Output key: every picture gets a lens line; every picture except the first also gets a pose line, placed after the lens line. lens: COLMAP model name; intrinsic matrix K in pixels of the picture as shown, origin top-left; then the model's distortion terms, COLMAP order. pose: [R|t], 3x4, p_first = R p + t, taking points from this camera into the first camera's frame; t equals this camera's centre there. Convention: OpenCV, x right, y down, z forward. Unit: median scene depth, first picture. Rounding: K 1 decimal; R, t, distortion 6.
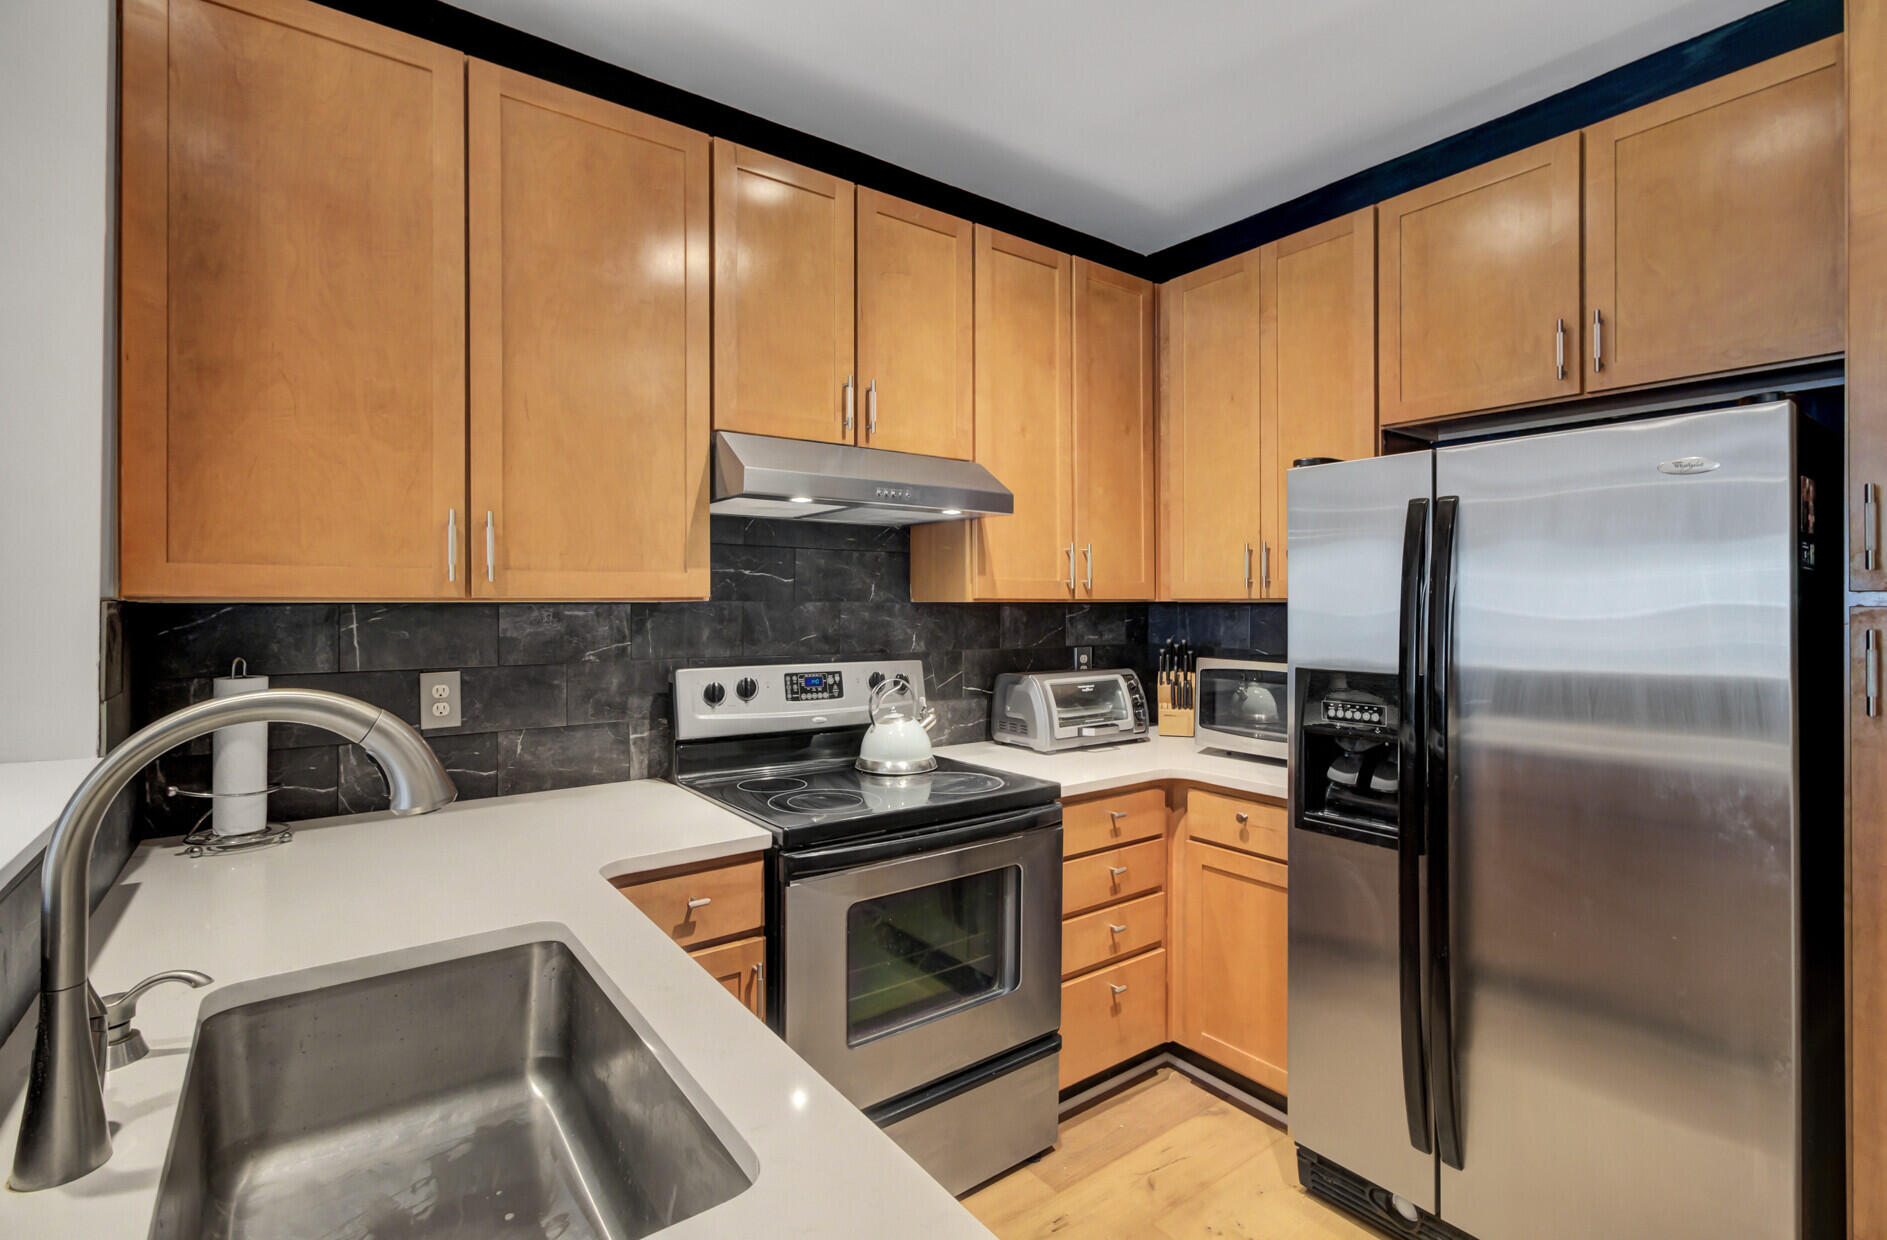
lens RADIAL K [[864.9, 0, 936.0], [0, 864.9, 597.6], [0, 0, 1]] dist [-0.011269, 0.006139]
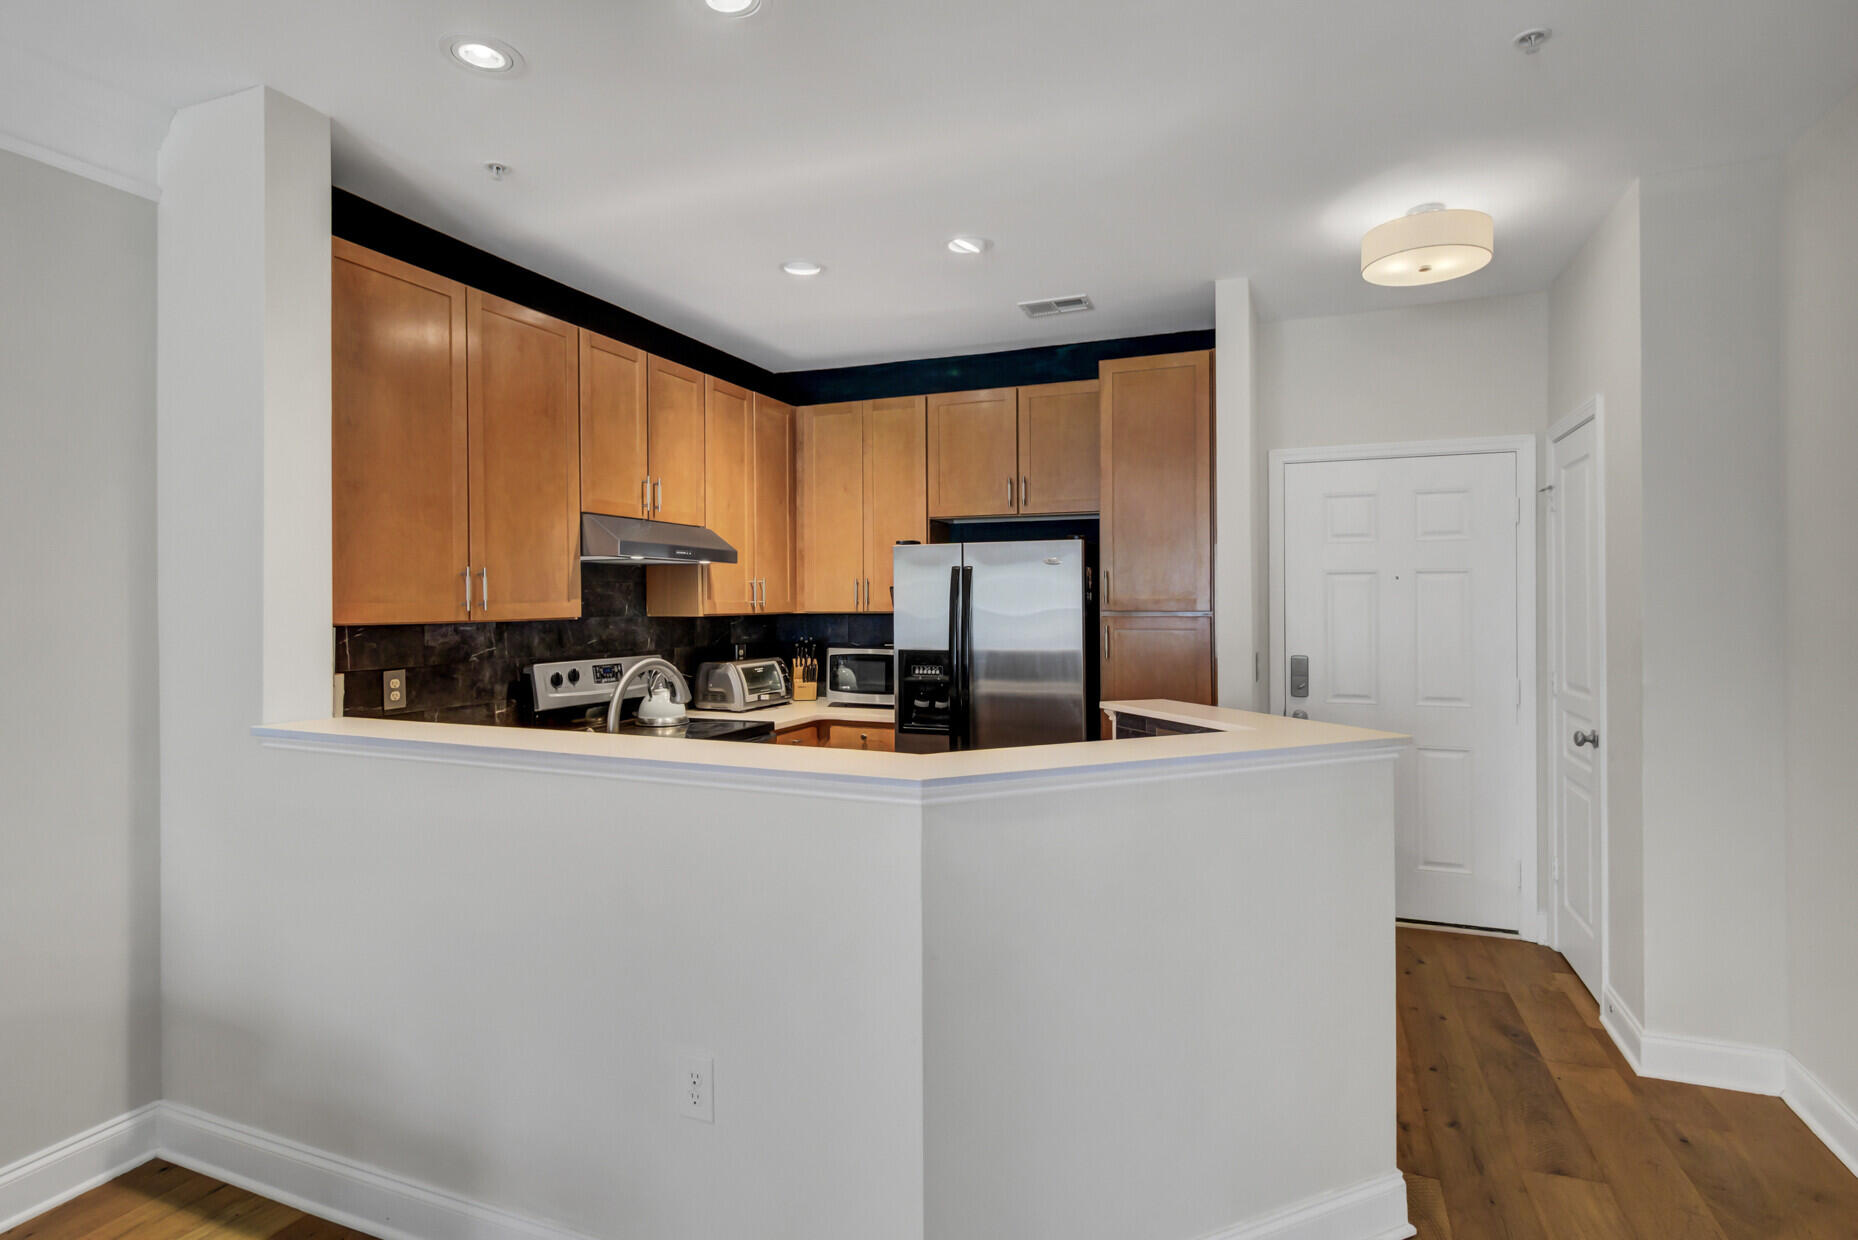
lens RADIAL K [[908.5, 0, 930.4], [0, 908.5, 608.2], [0, 0, 1]] dist [-0.005163, 0.000233]
pose [[0.850501, -0.007290, 0.525923, -0.518196], [0.000648, 0.999918, 0.012813, -0.033164], [-0.525973, -0.010556, 0.850436, -0.670791]]
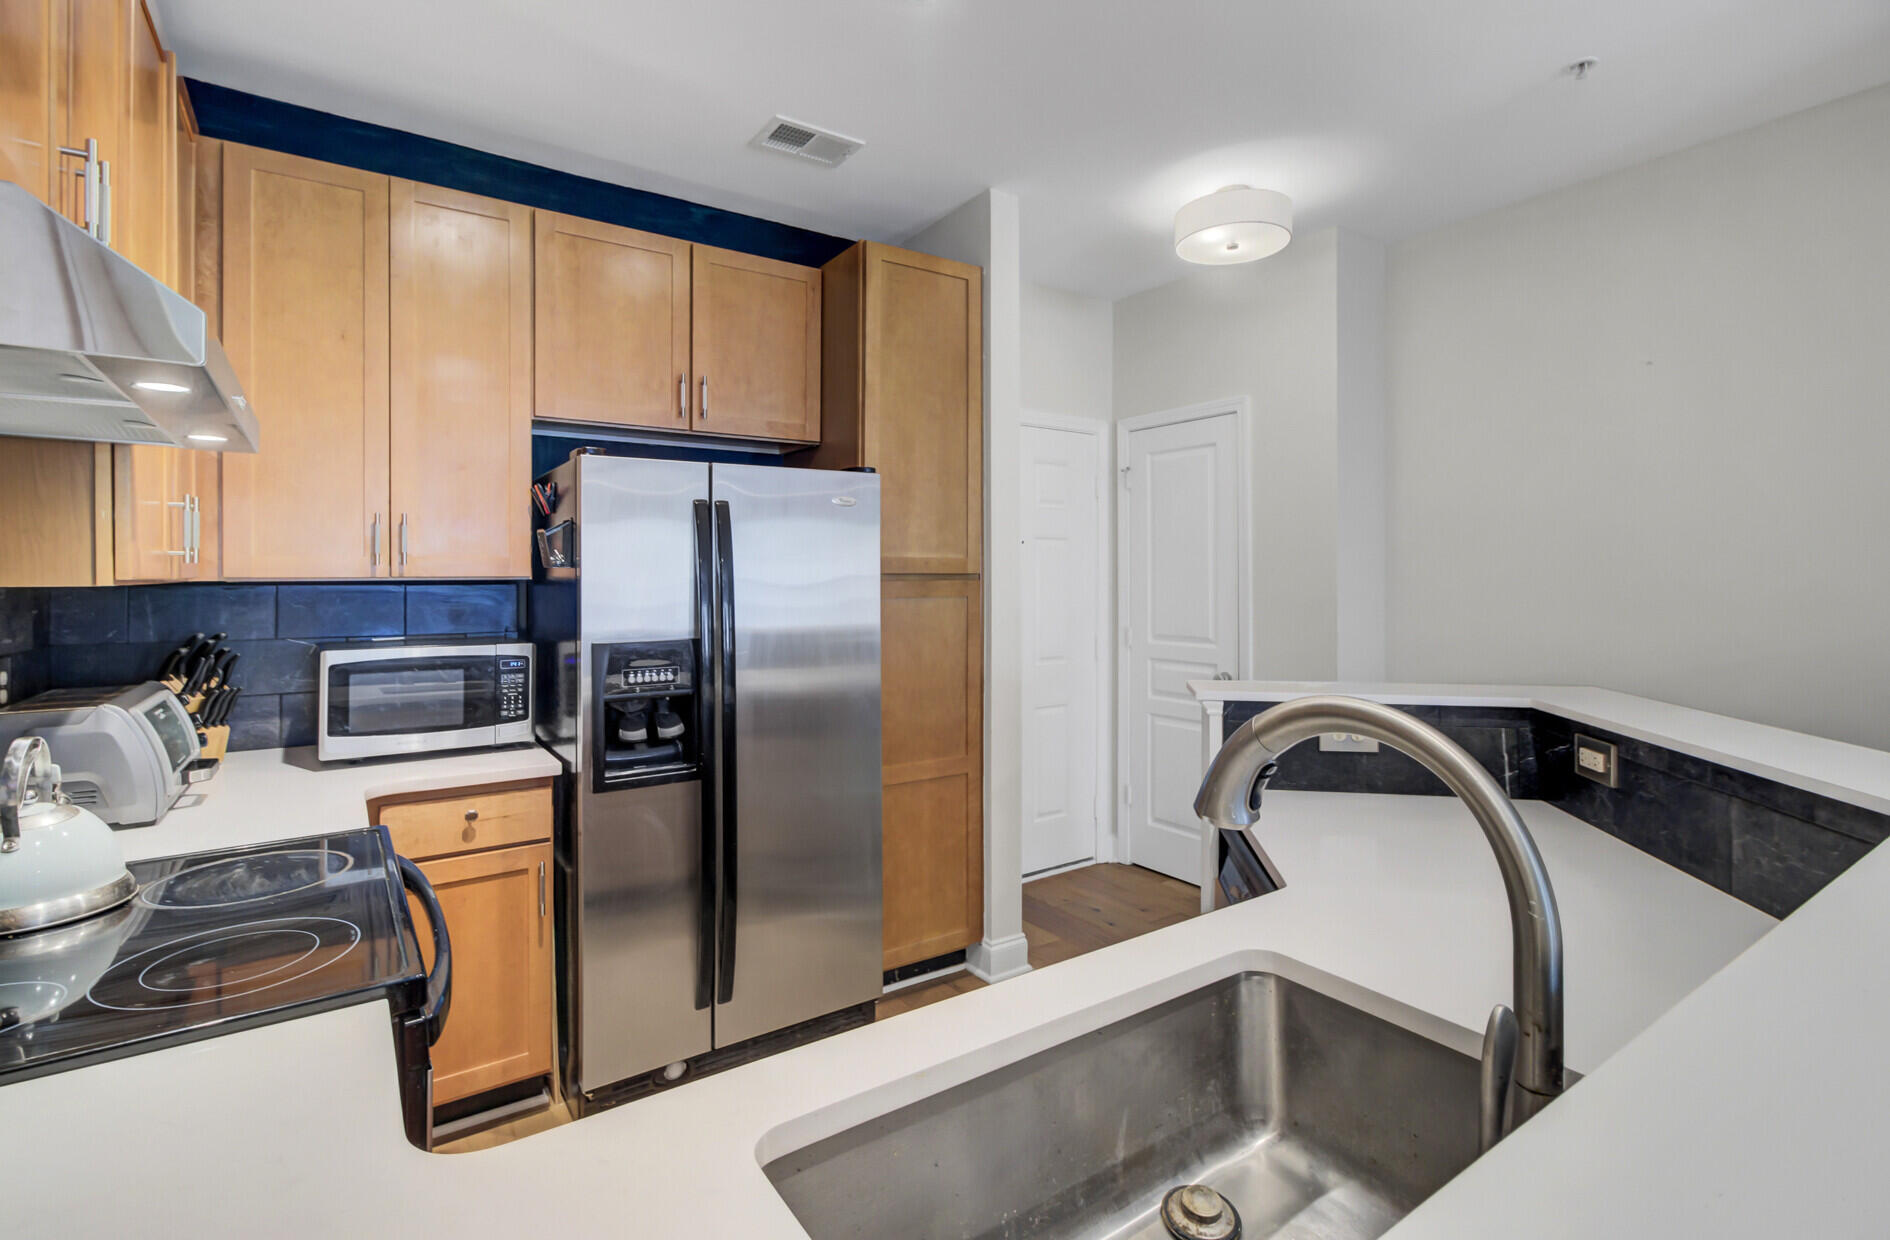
lens RADIAL K [[866.3, 0, 917.4], [0, 866.3, 581.3], [0, 0, 1]] dist [-0.011269, 0.006139]
pose [[0.047795, -0.006256, 0.998838, -0.554030], [-0.004449, 0.999969, 0.006476, -0.003448], [-0.998847, -0.004754, 0.047766, 0.489120]]
